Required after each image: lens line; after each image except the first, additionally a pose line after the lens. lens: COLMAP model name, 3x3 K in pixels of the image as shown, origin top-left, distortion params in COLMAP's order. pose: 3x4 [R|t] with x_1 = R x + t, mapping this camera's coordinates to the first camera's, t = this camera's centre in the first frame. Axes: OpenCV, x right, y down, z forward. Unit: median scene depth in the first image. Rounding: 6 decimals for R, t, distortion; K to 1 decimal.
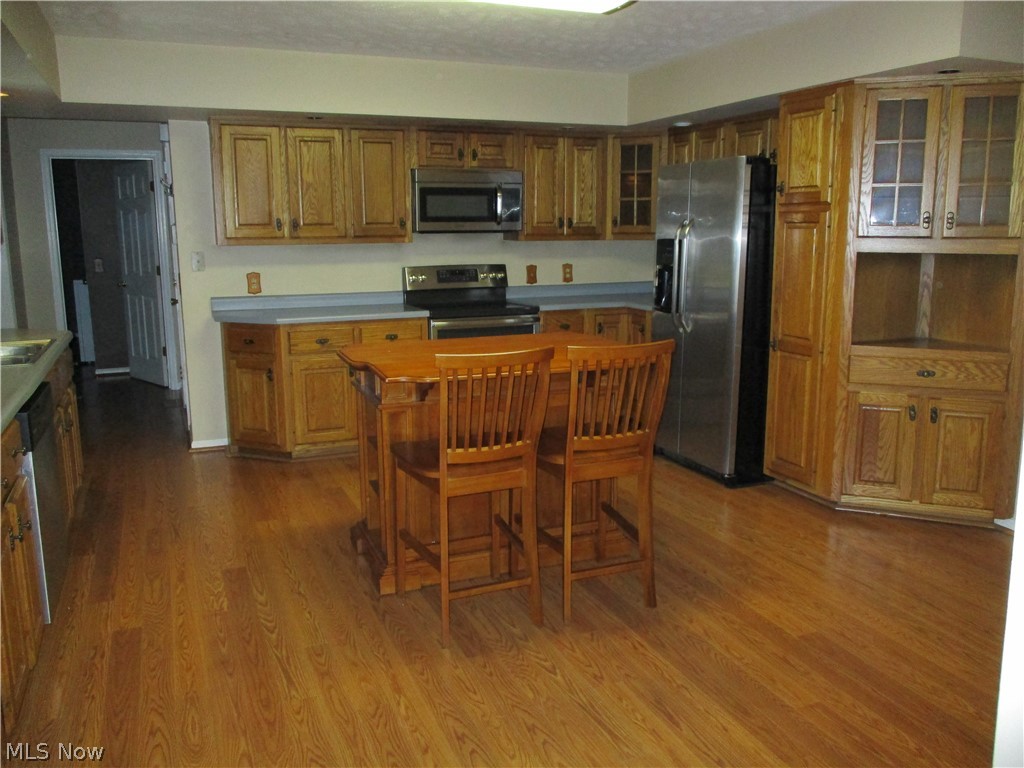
lens RADIAL K [[855.9, 0, 518.0], [0, 855.9, 375.4], [0, 0, 1]] dist [-0.011077, 0.004422]
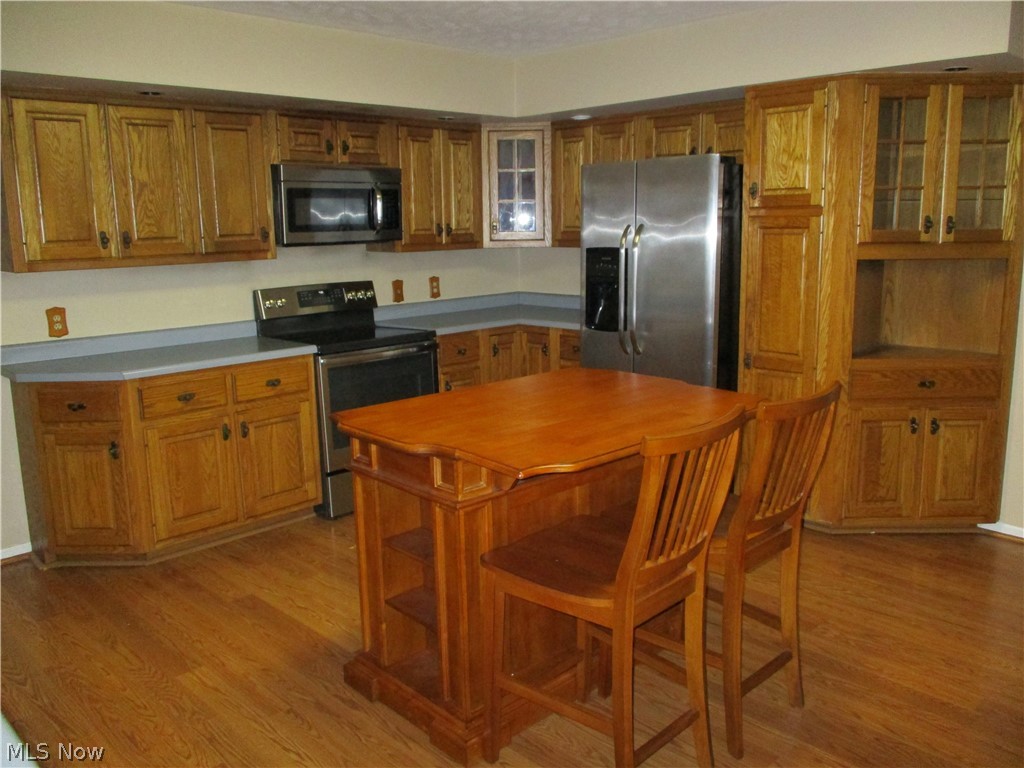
lens RADIAL K [[855.9, 0, 518.0], [0, 855.9, 375.4], [0, 0, 1]] dist [-0.011077, 0.004422]
pose [[0.928423, -0.078201, 0.363202, -0.221804], [0.077388, 0.996859, 0.016813, -0.047330], [-0.363376, 0.012498, 0.931559, 0.203005]]
